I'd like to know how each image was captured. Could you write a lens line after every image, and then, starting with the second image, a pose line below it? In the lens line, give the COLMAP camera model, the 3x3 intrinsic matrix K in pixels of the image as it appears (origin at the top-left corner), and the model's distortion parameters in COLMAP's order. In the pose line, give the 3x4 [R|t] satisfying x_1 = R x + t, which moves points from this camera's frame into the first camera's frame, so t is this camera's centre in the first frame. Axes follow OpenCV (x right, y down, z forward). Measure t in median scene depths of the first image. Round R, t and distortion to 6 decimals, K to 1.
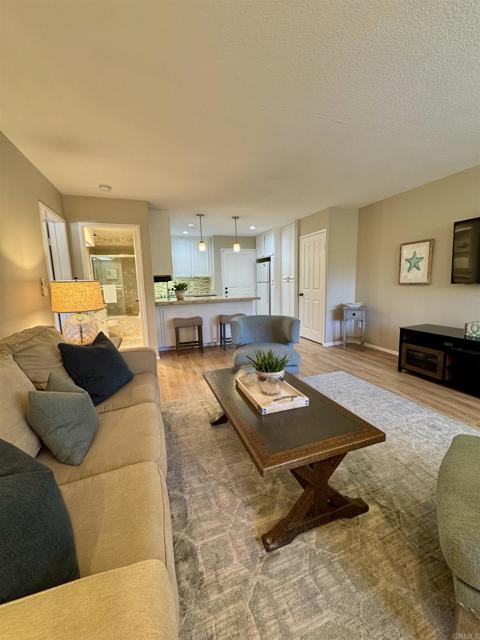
lens RADIAL K [[255.8, 0, 235.7], [0, 255.8, 319.3], [0, 0, 1]] dist [-0.003096, -0.000676]
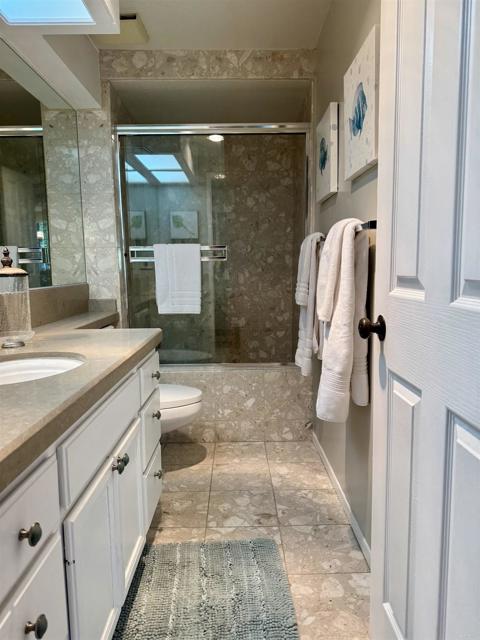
lens RADIAL K [[447.9, 0, 240.5], [0, 447.9, 320.2], [0, 0, 1]] dist [0.054753, -0.059016]
pose [[0.951381, 0.050447, -0.303858, -0.281537], [-0.058603, 0.998123, -0.017777, -0.050978], [0.302391, 0.034720, 0.952551, 0.571243]]
